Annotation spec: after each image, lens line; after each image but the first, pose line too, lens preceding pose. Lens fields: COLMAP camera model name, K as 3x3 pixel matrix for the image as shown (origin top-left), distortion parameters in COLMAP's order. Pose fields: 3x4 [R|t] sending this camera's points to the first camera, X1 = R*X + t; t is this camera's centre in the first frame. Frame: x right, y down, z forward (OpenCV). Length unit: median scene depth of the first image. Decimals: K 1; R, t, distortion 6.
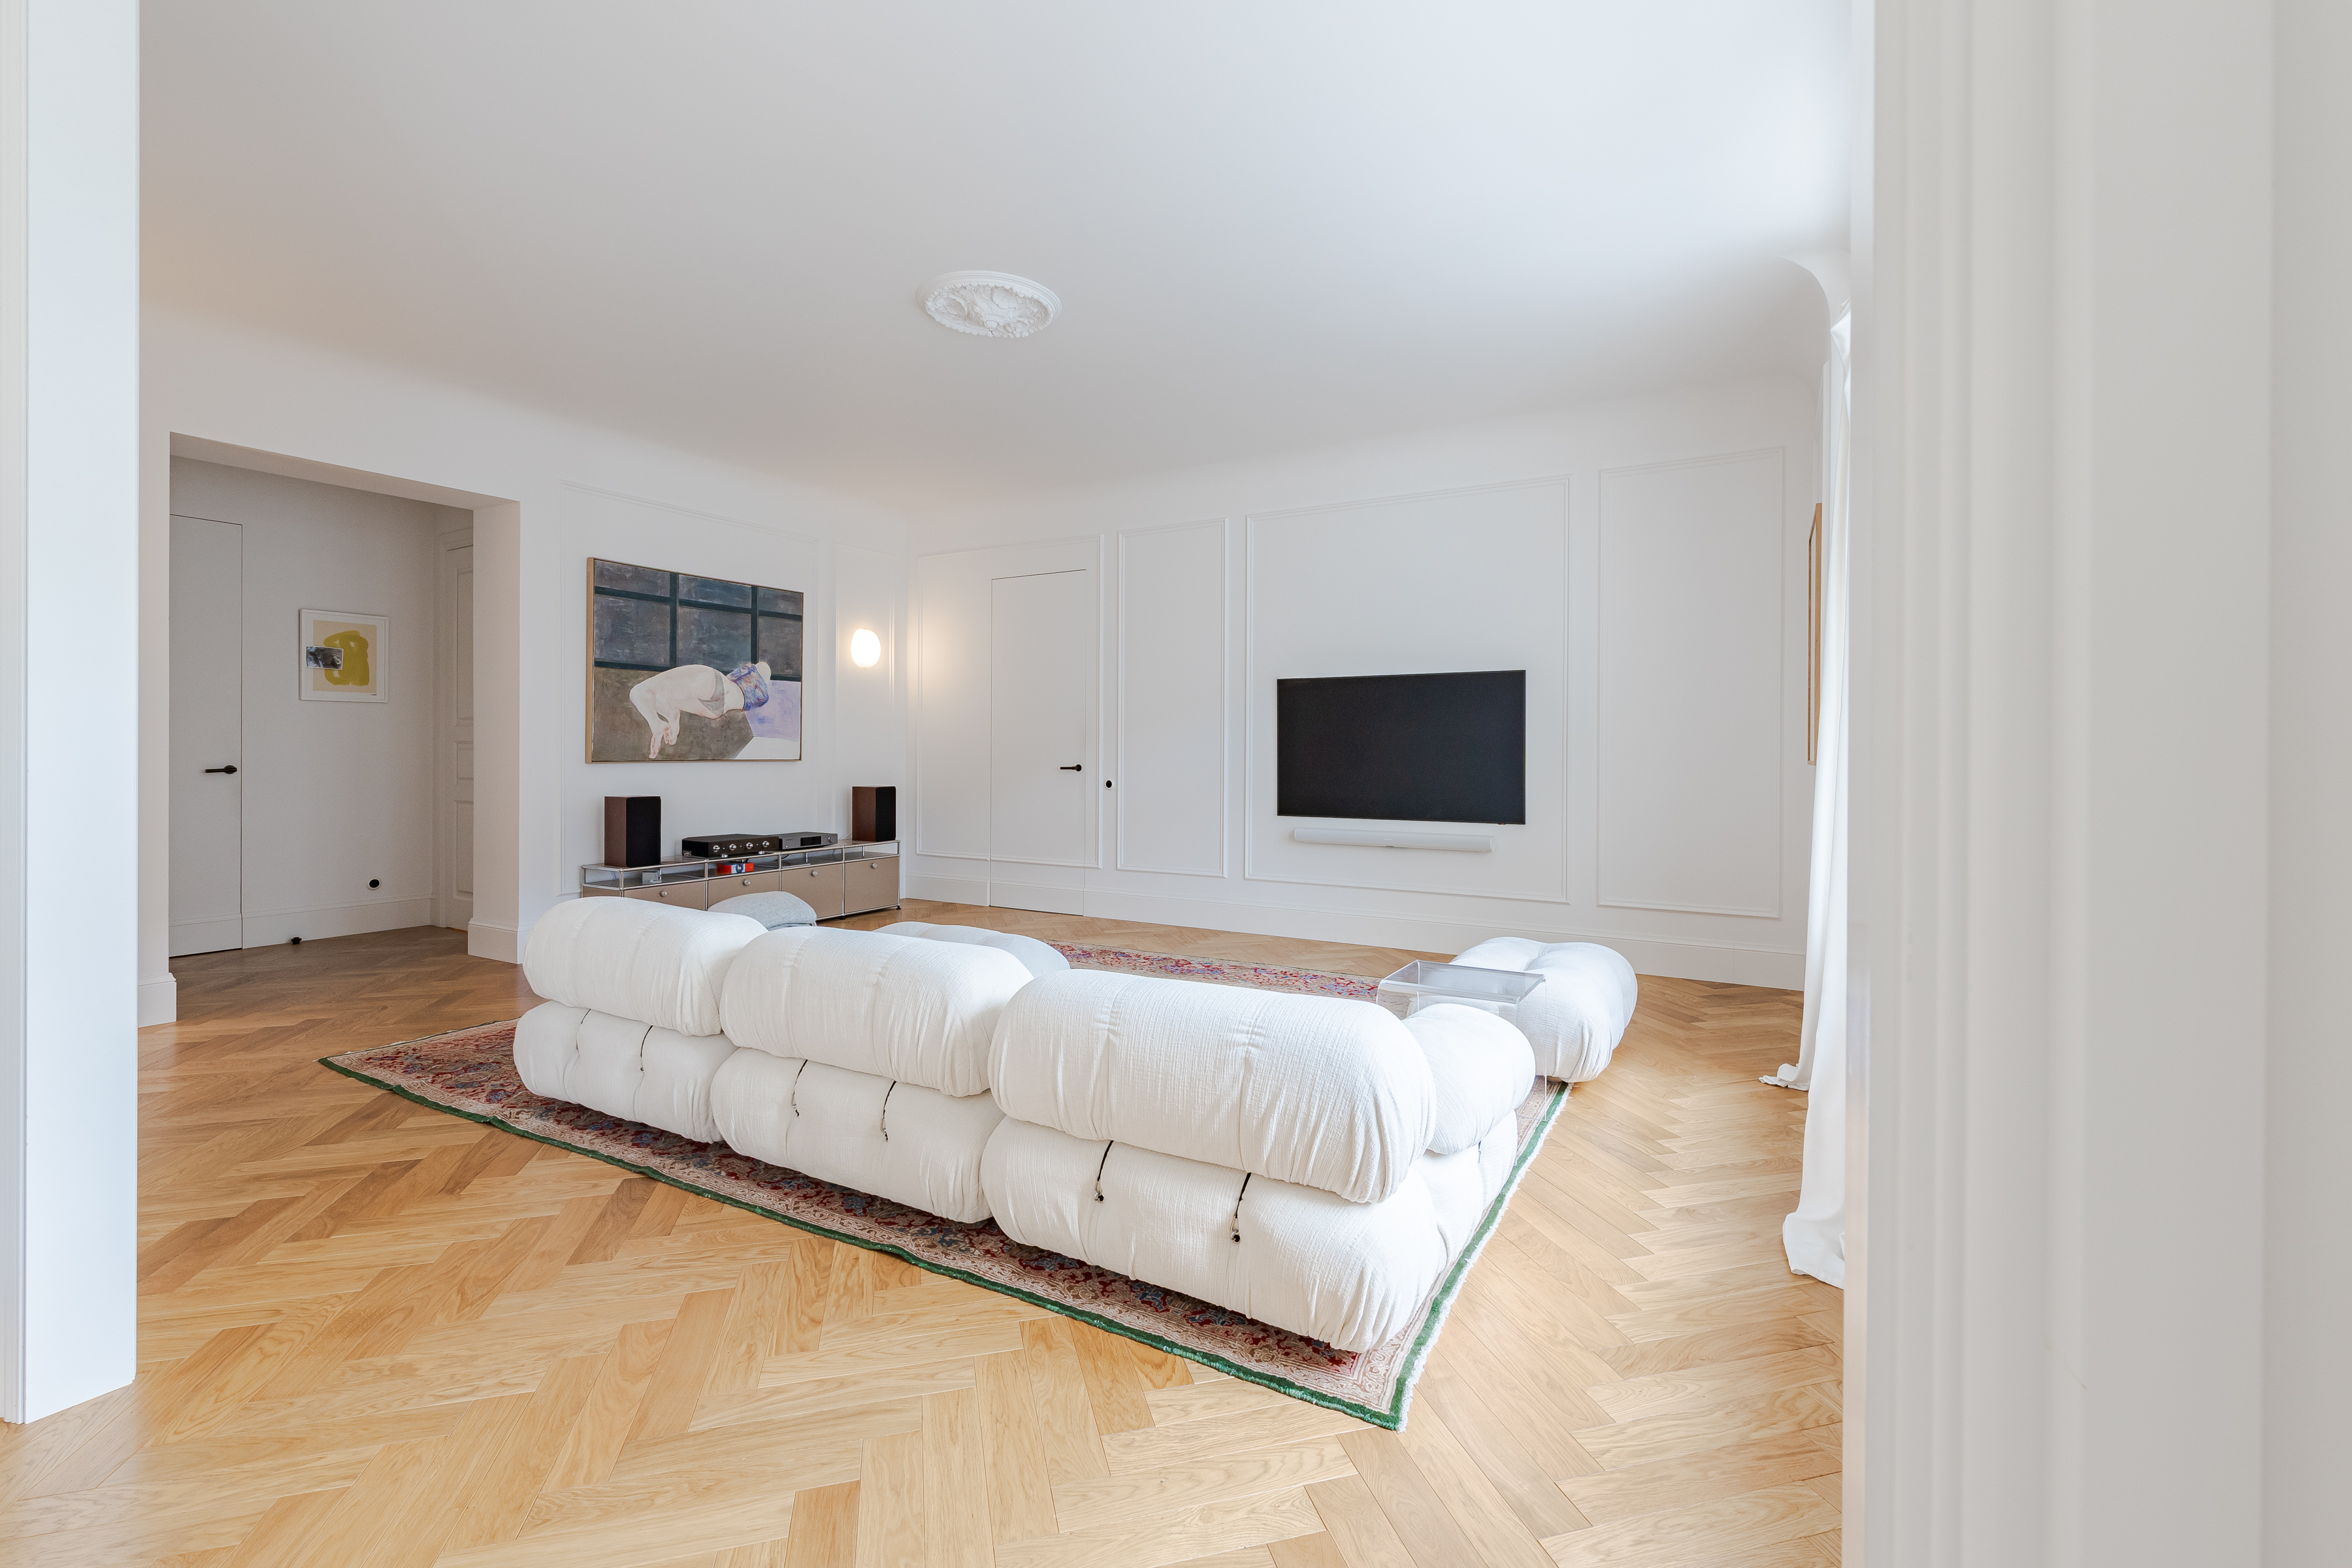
lens RADIAL K [[1025.3, 0, 1177.9], [0, 1025.3, 755.4], [0, 0, 1]] dist [0.003366, -0.001789]
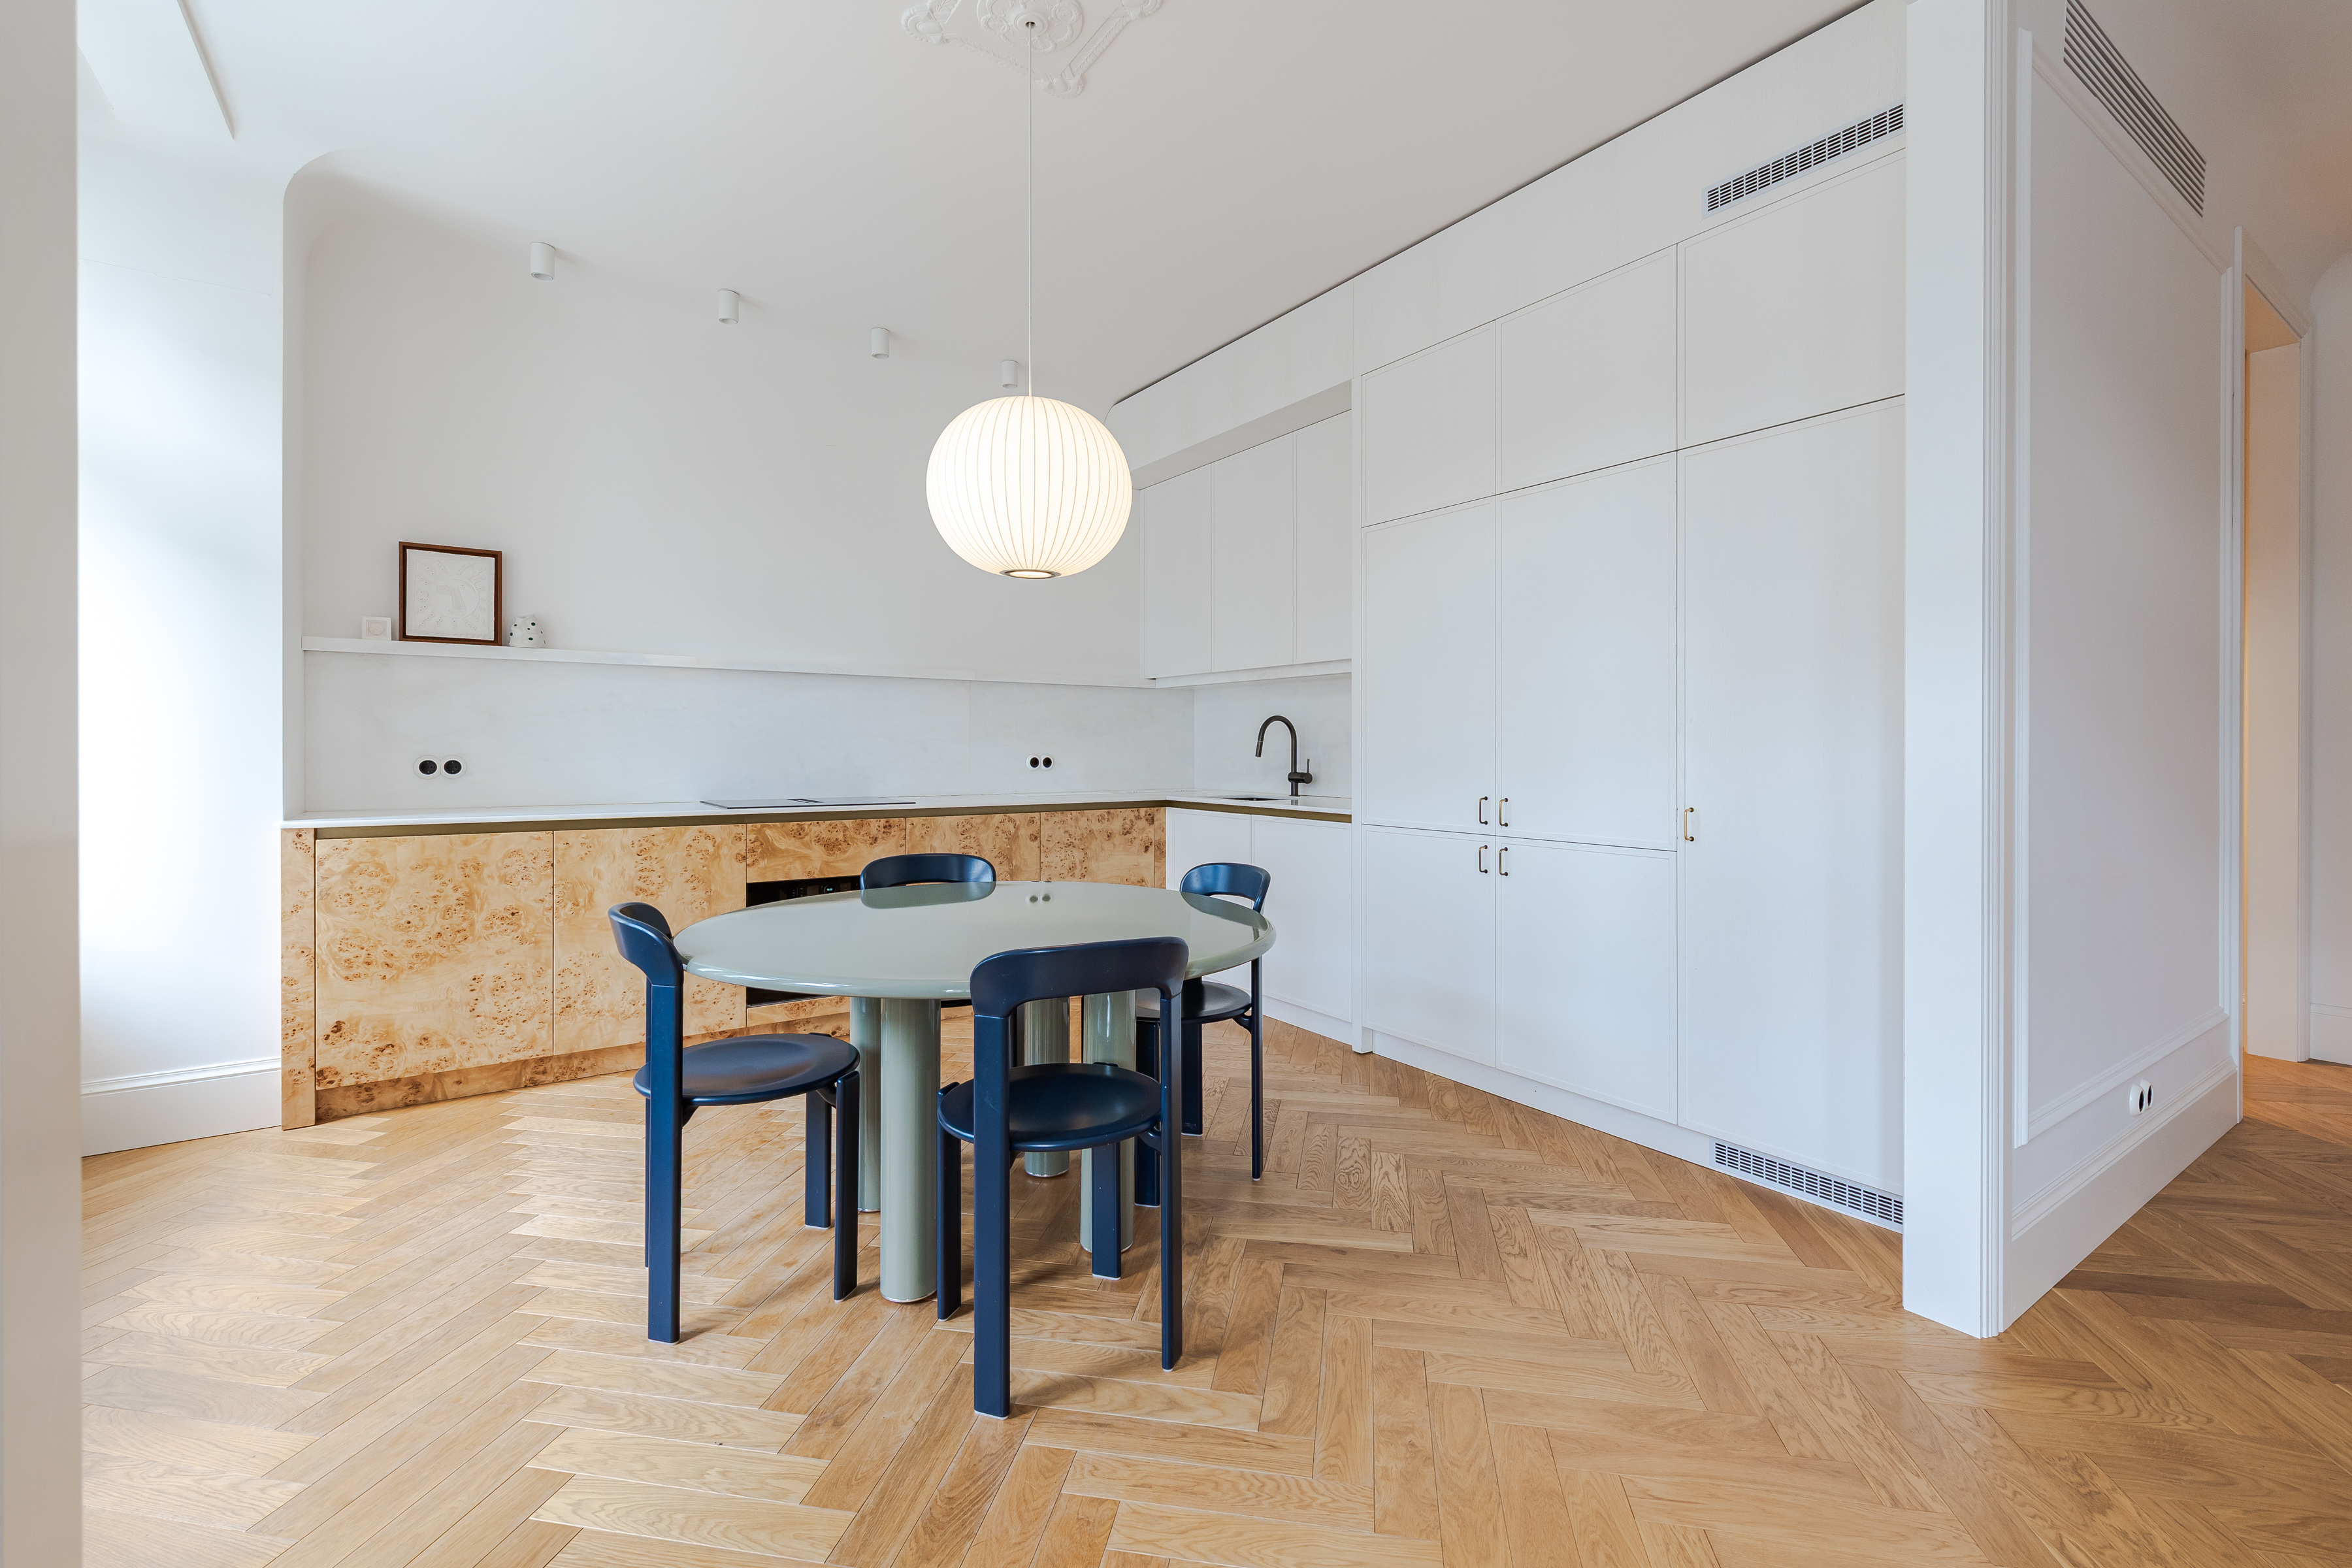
lens RADIAL K [[1025.3, 0, 1193.3], [0, 1025.3, 757.3], [0, 0, 1]] dist [0.003366, -0.001789]
pose [[-0.419373, 0.001804, -0.907812, 0.102654], [-0.009506, 0.999934, 0.006379, 0.000814], [0.907764, 0.011305, -0.419329, 0.234382]]
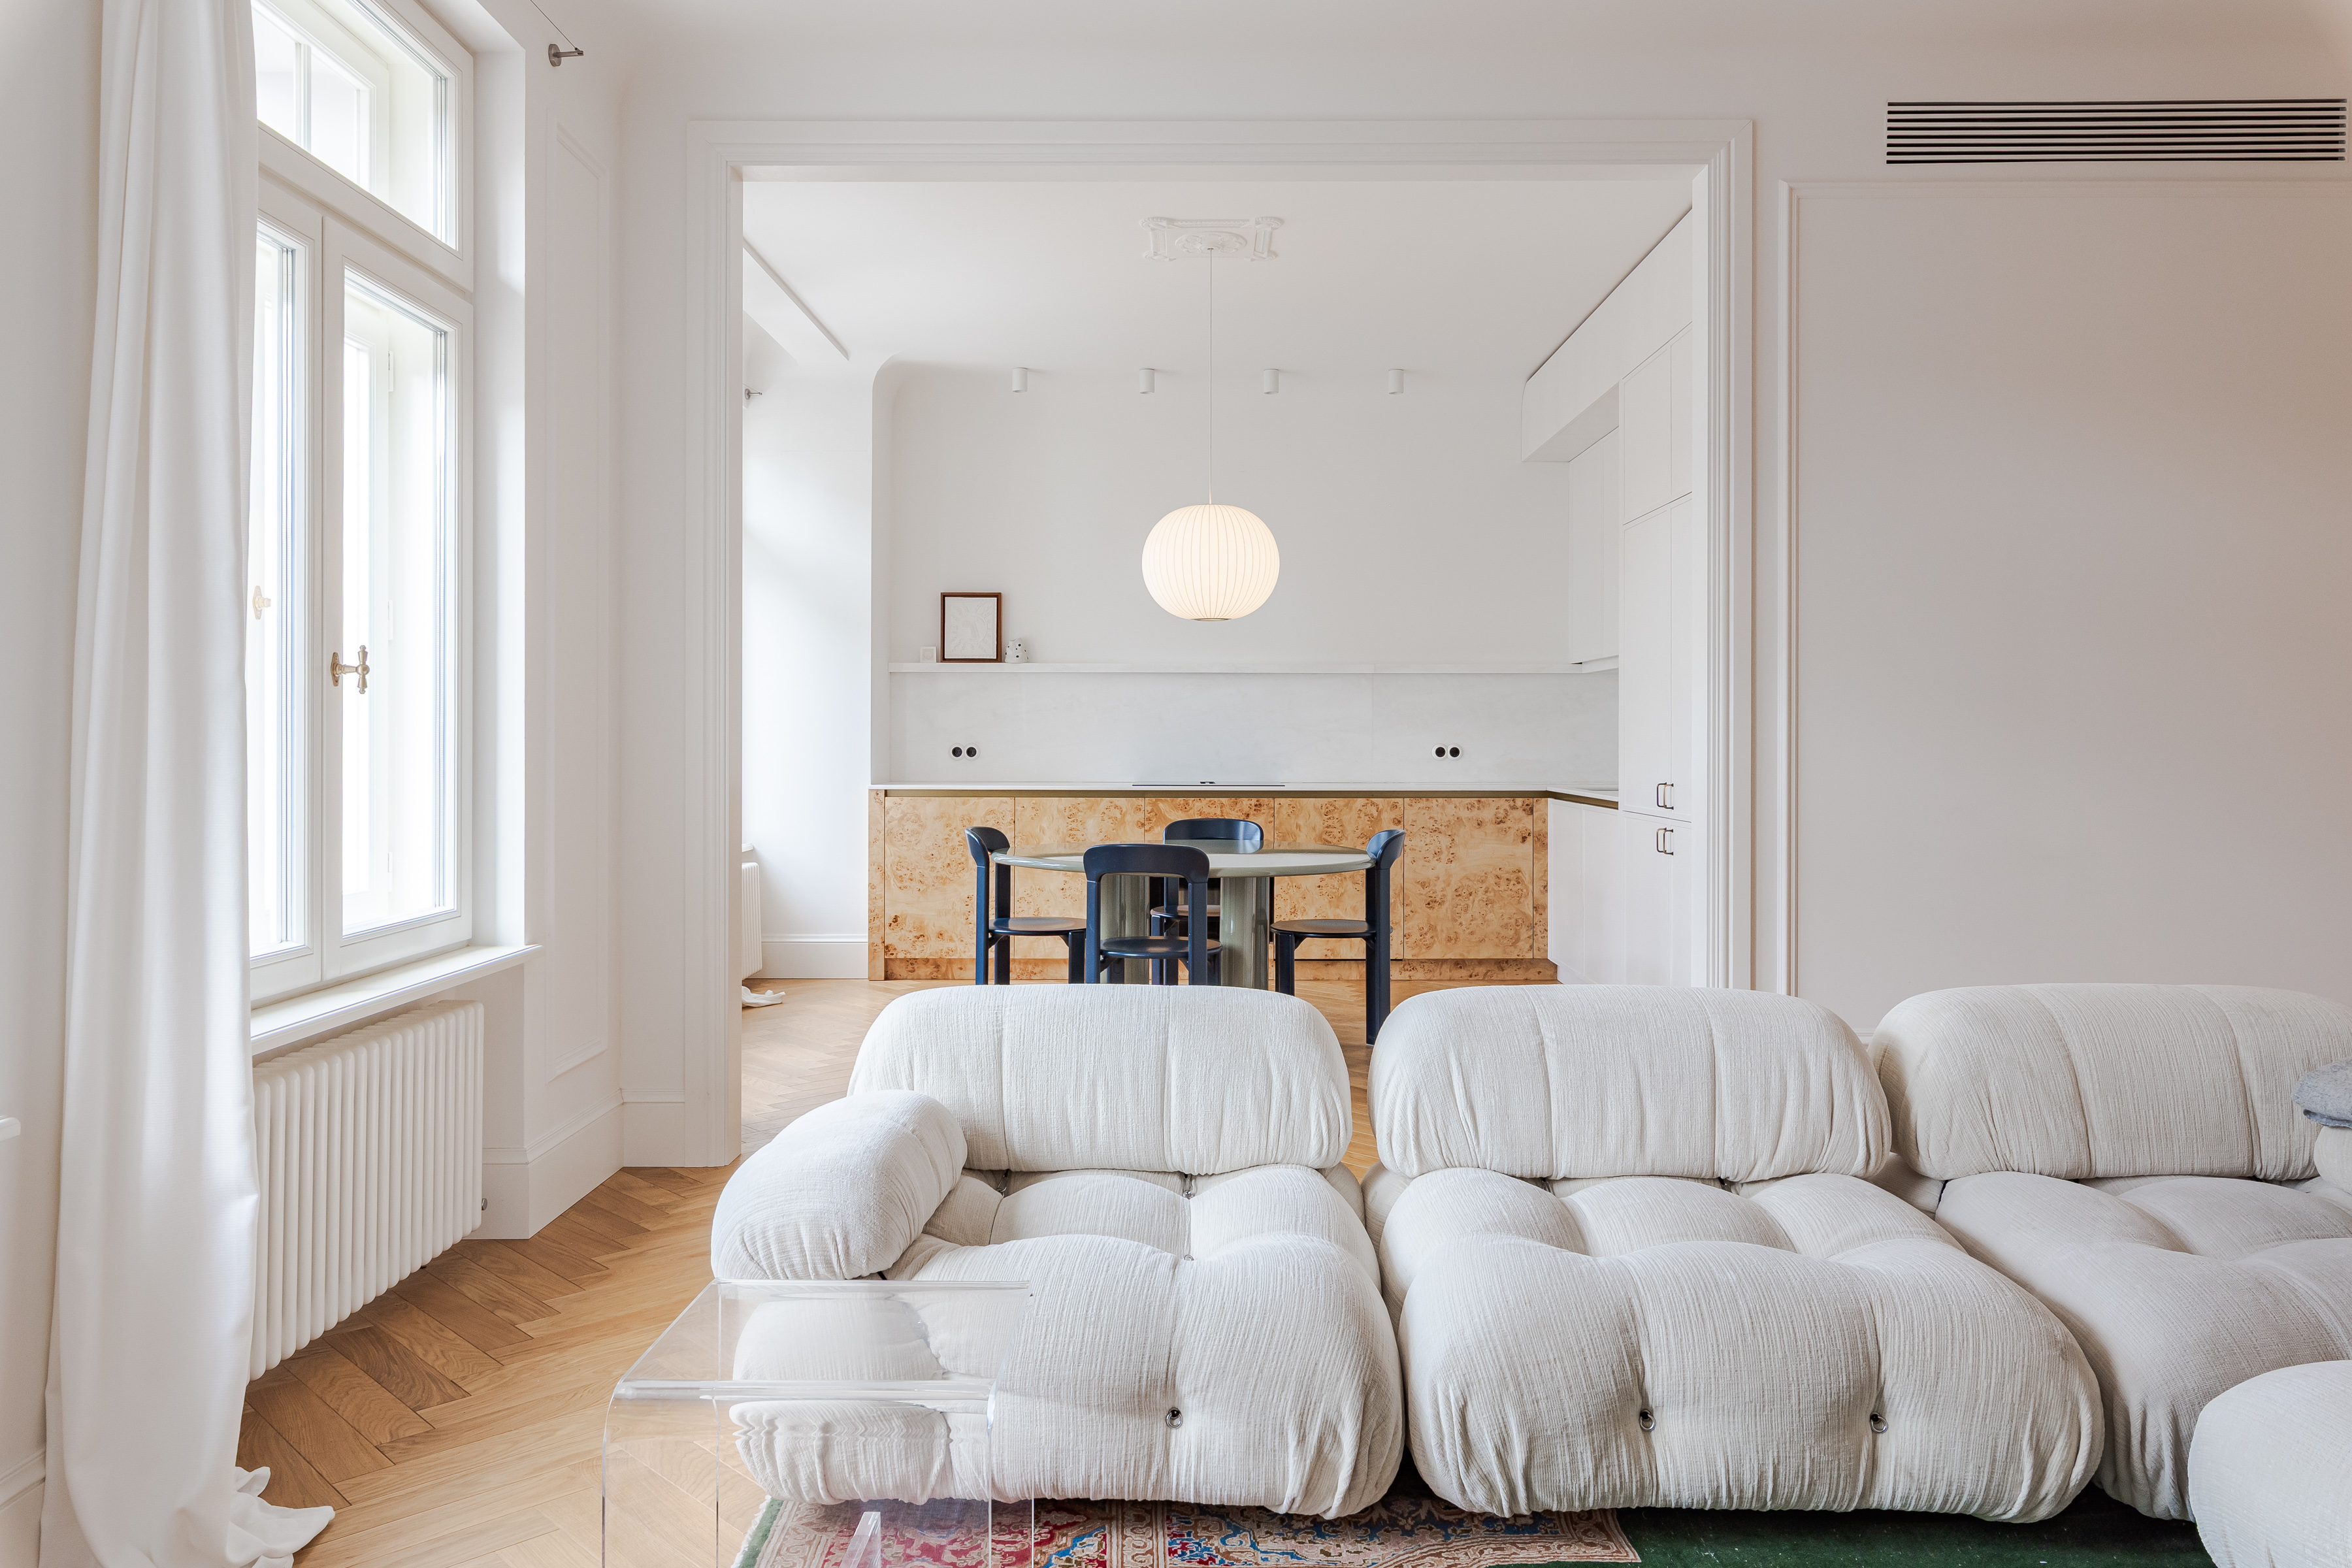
lens RADIAL K [[1645.2, 0, 1166.4], [0, 1645.2, 750.0], [0, 0, 1]] dist [0.005785, -0.008880]
pose [[-0.872540, -0.002396, -0.488536, 0.260073], [-0.008455, 0.999912, 0.010198, -0.002120], [0.488469, 0.013029, -0.872484, 0.862747]]
